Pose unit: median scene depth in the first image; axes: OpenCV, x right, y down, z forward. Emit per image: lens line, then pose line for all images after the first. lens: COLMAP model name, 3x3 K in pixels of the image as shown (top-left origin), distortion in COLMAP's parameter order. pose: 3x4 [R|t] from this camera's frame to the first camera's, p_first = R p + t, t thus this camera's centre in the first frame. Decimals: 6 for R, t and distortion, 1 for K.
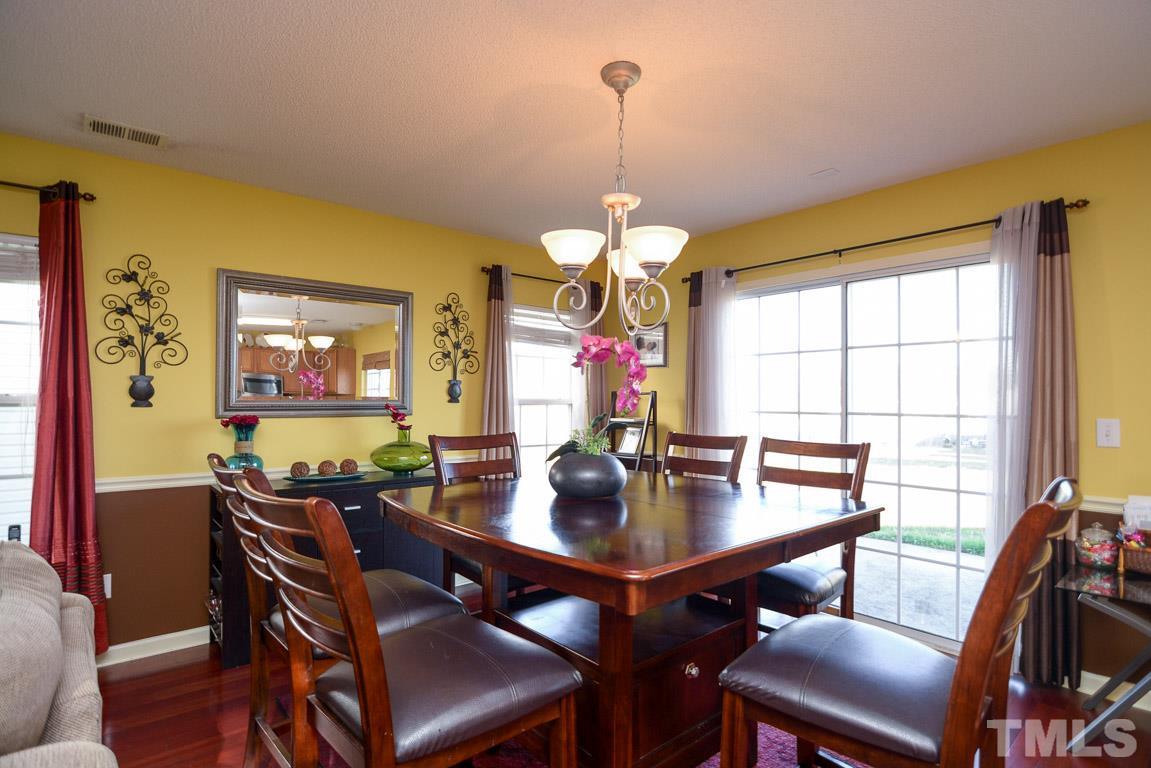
lens RADIAL K [[579.5, 0, 573.2], [0, 579.5, 394.4], [0, 0, 1]] dist [0.004633, -0.000778]
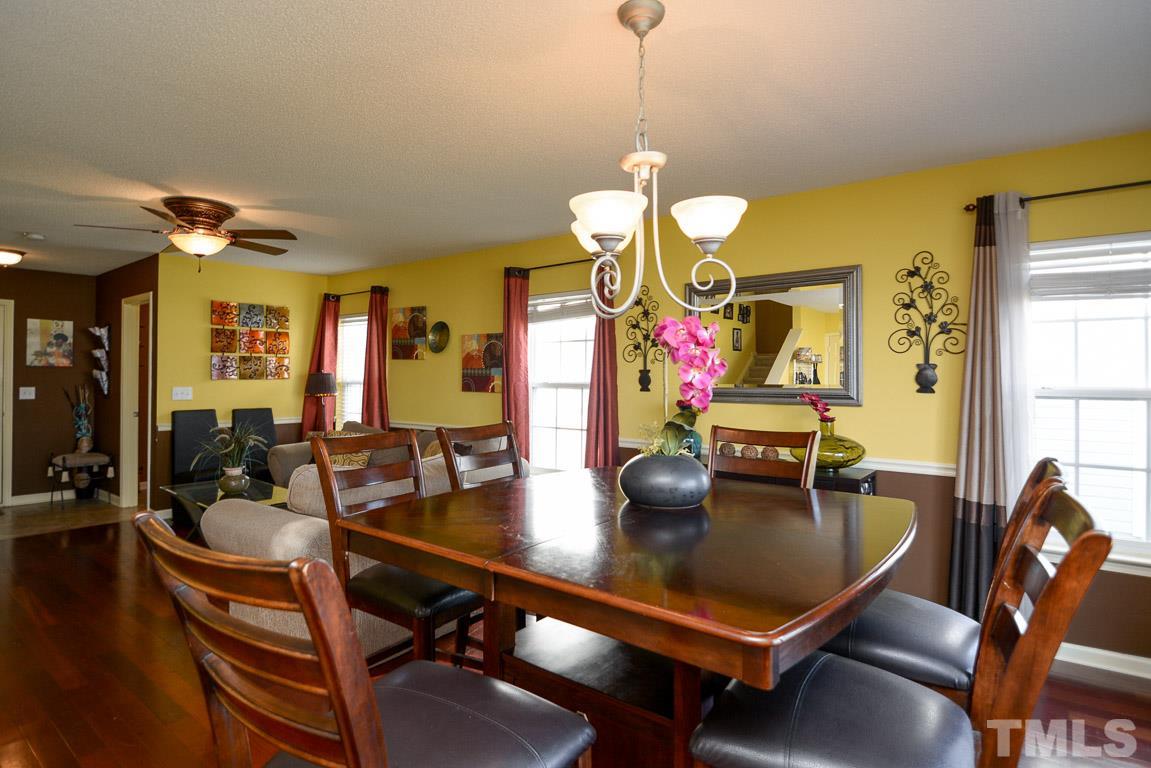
lens RADIAL K [[597.3, 0, 572.2], [0, 597.3, 369.5], [0, 0, 1]] dist [-0.017260, -0.001003]
pose [[0.200115, -0.020583, -0.979556, 0.662846], [0.003368, 0.999788, -0.020320, -0.003565], [0.979767, 0.000767, 0.200142, 0.533424]]
